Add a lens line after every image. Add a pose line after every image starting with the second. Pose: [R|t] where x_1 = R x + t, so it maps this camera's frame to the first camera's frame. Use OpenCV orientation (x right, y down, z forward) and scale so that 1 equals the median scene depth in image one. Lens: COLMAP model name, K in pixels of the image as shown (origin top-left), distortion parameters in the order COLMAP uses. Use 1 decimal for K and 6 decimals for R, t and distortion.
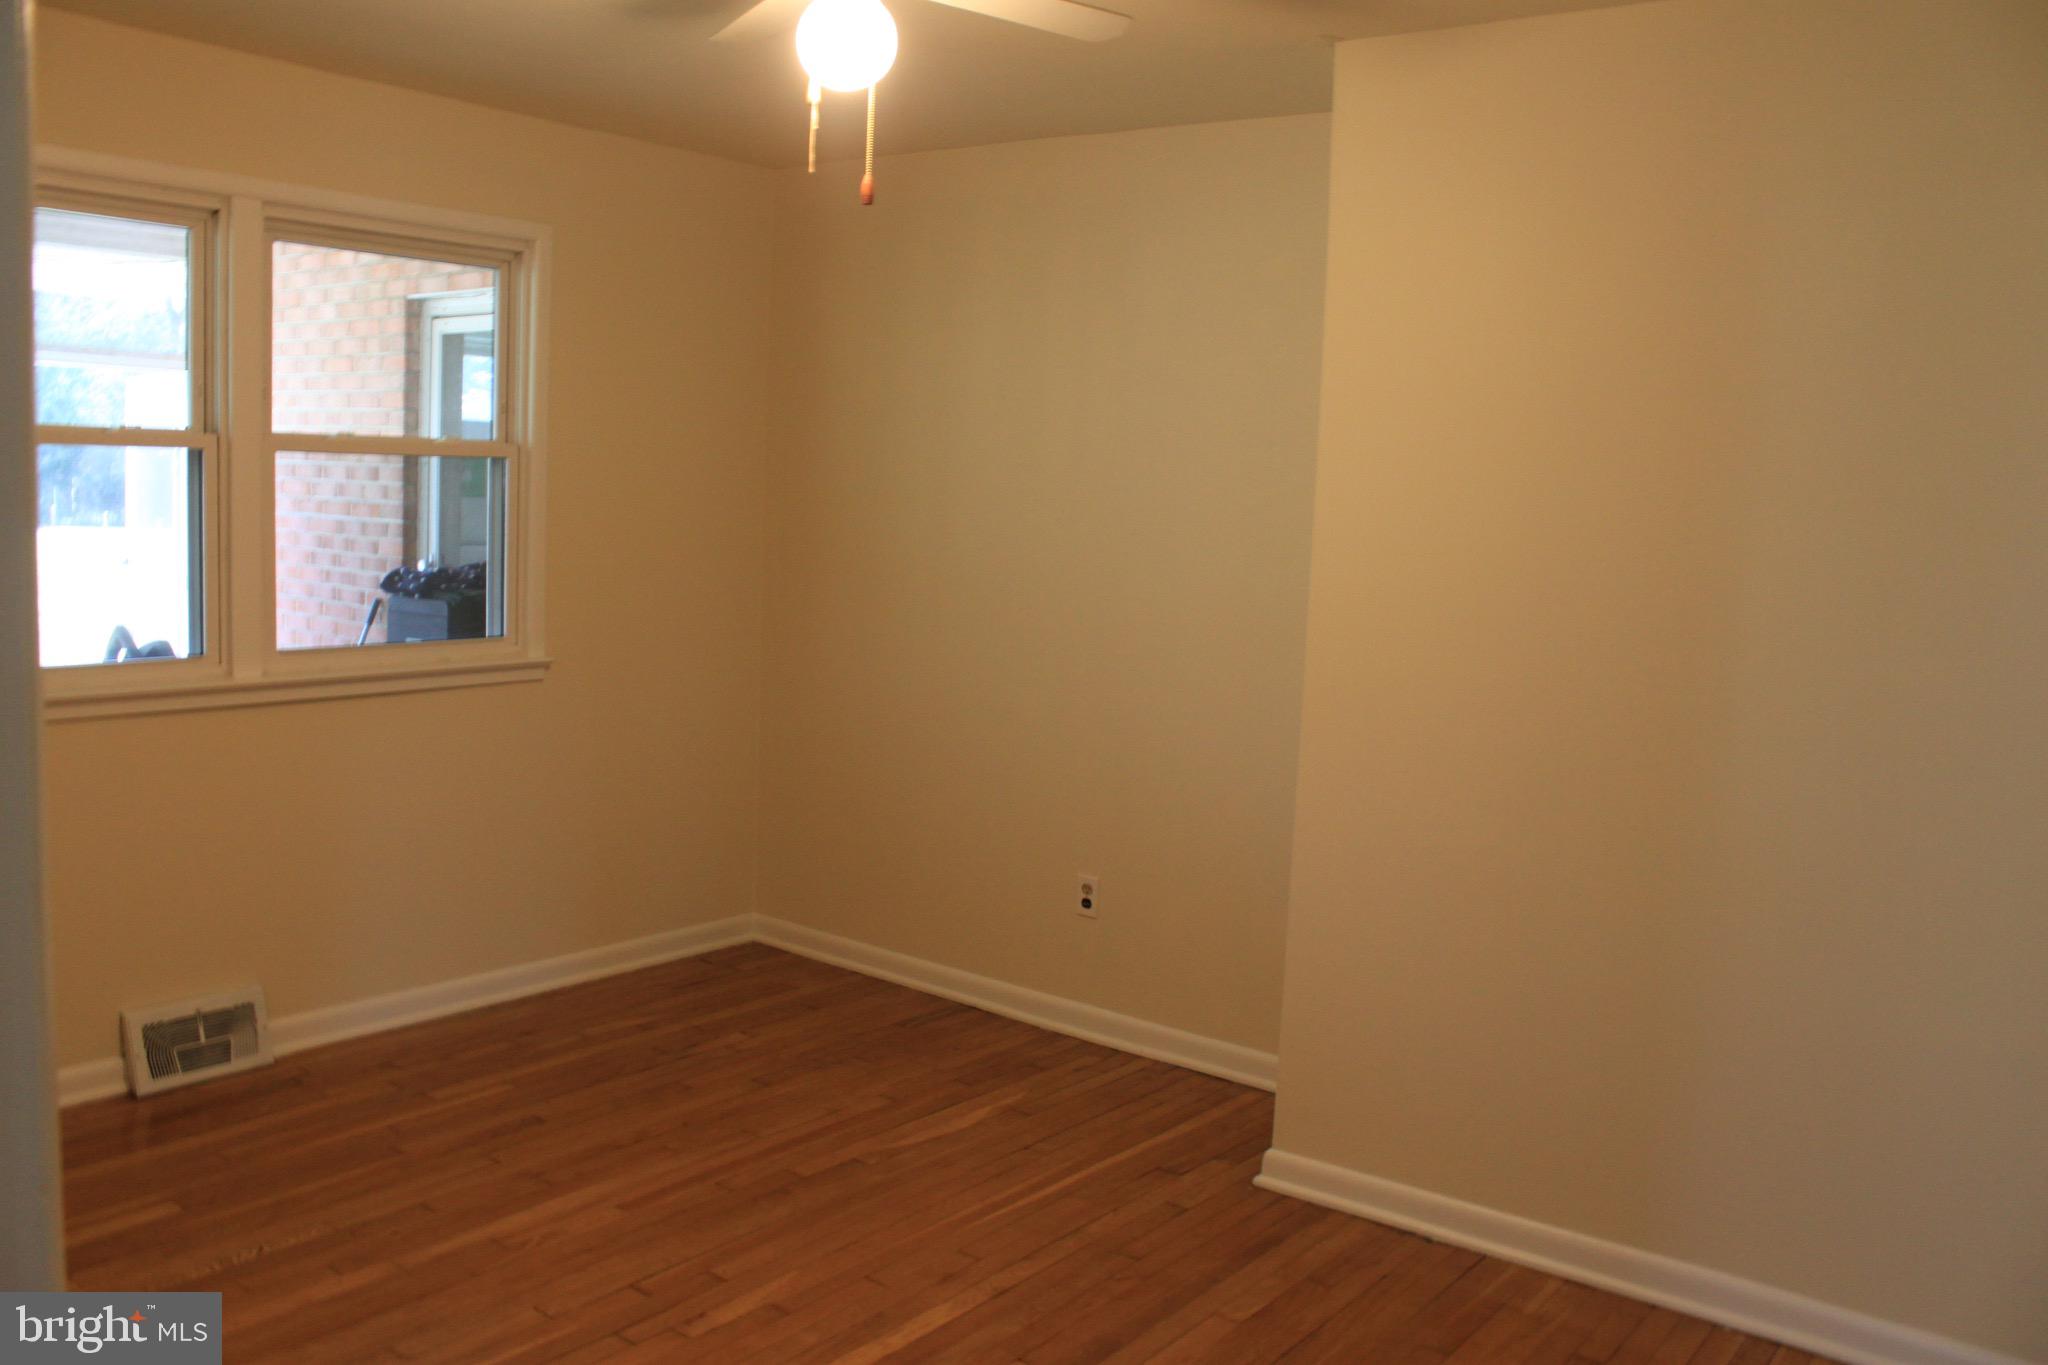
lens RADIAL K [[1704.8, 0, 1024.0], [0, 1704.8, 682.5], [0, 0, 1]] dist [0.002300, 0.002074]
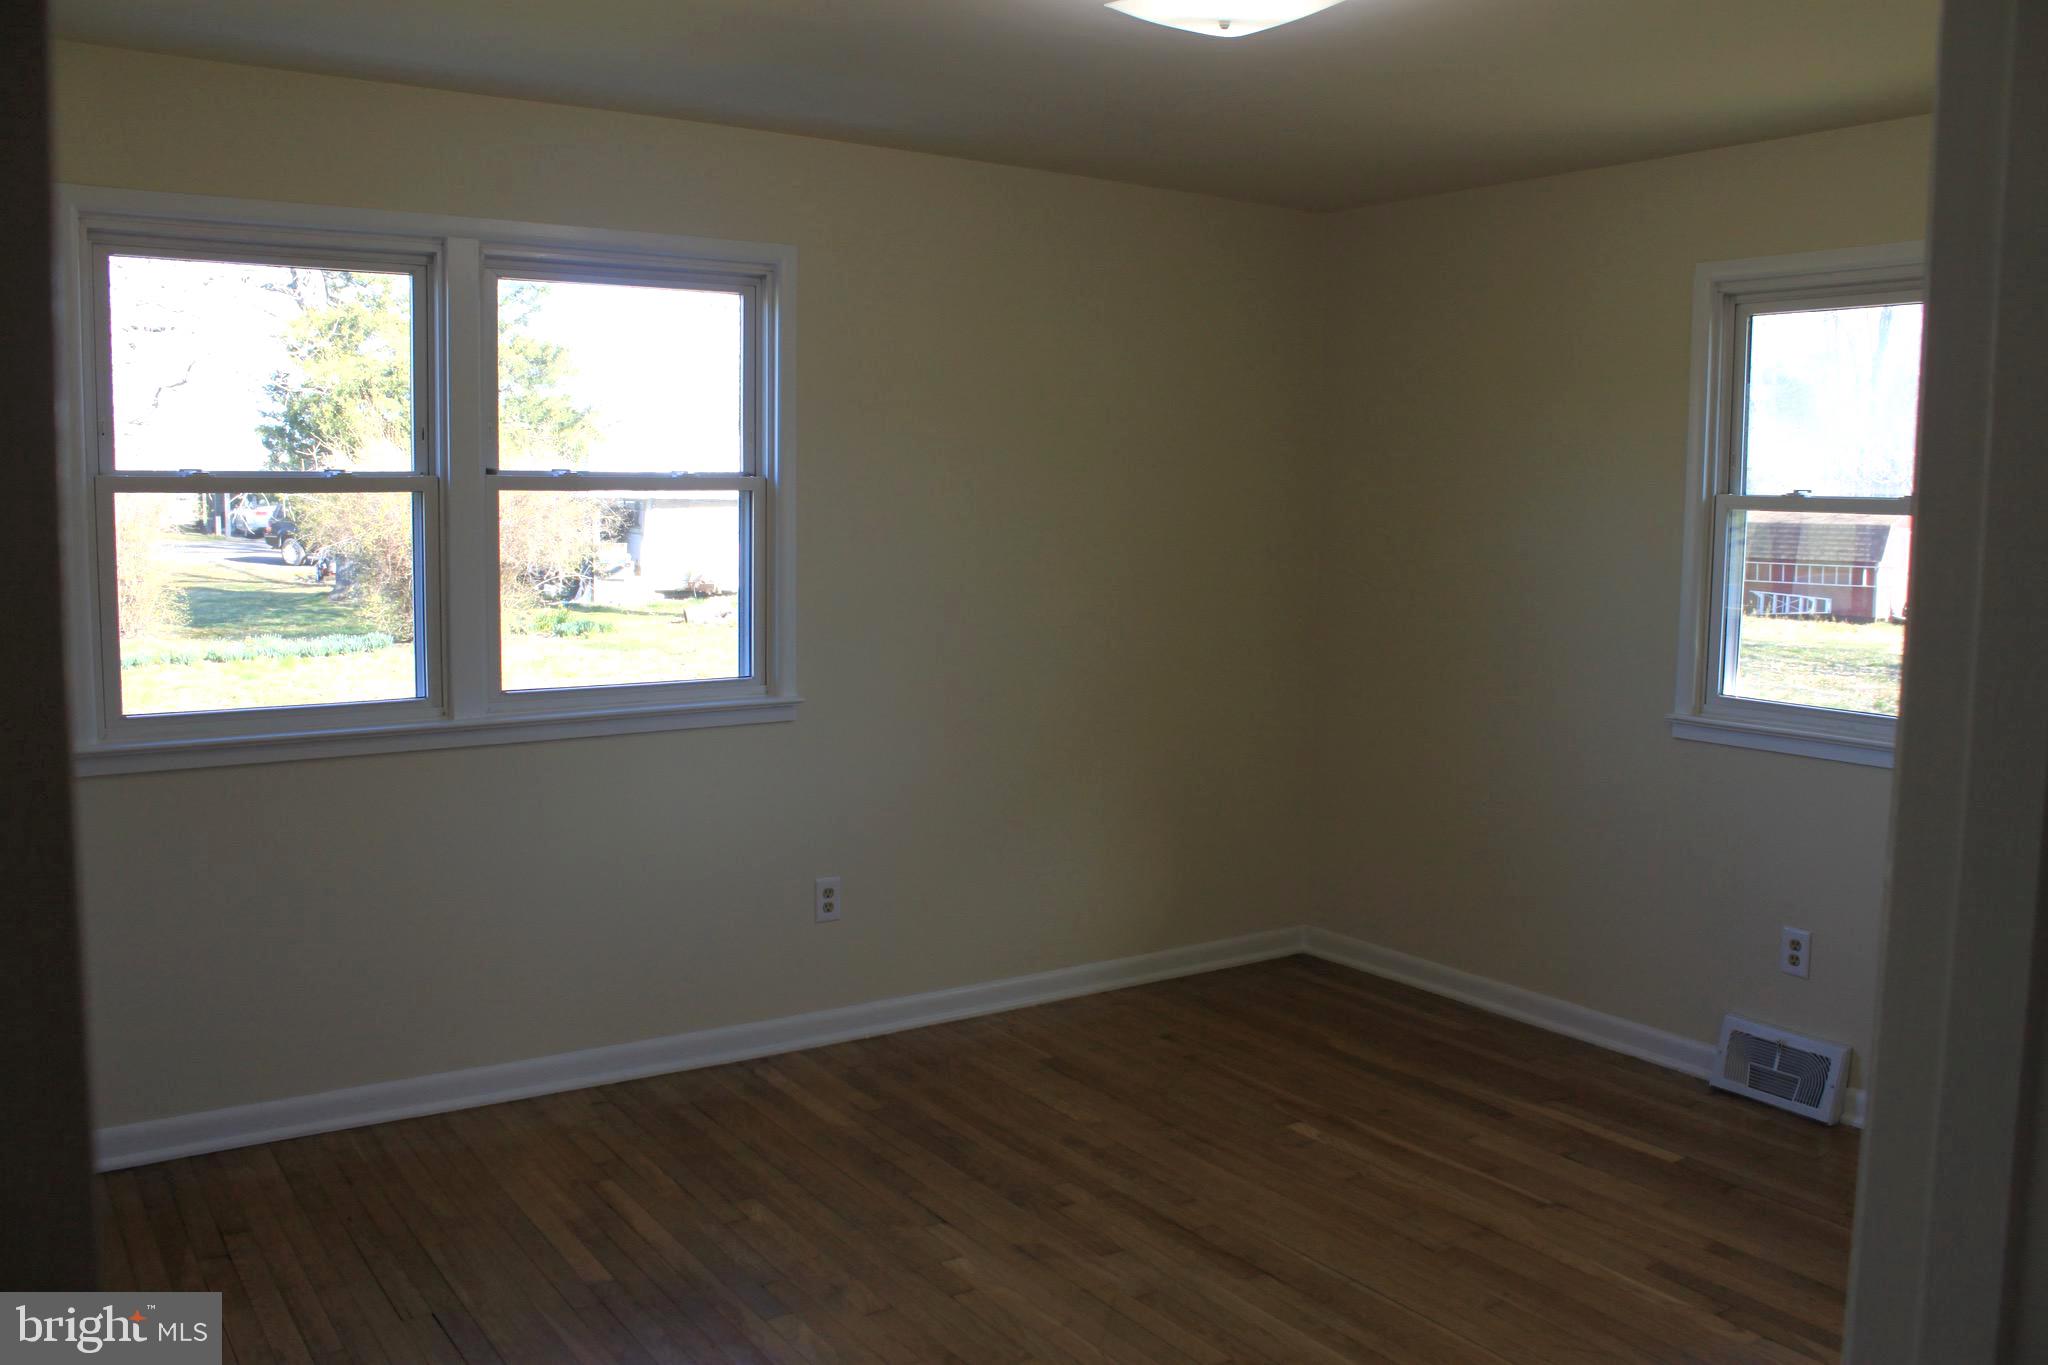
lens RADIAL K [[1716.7, 0, 1028.2], [0, 1716.7, 667.0], [0, 0, 1]] dist [-0.169446, 0.162372]
pose [[0.961131, 0.000724, -0.276093, 0.127834], [-0.007230, 0.999720, -0.022547, -0.014017], [0.275999, 0.023667, 0.960866, 0.153181]]
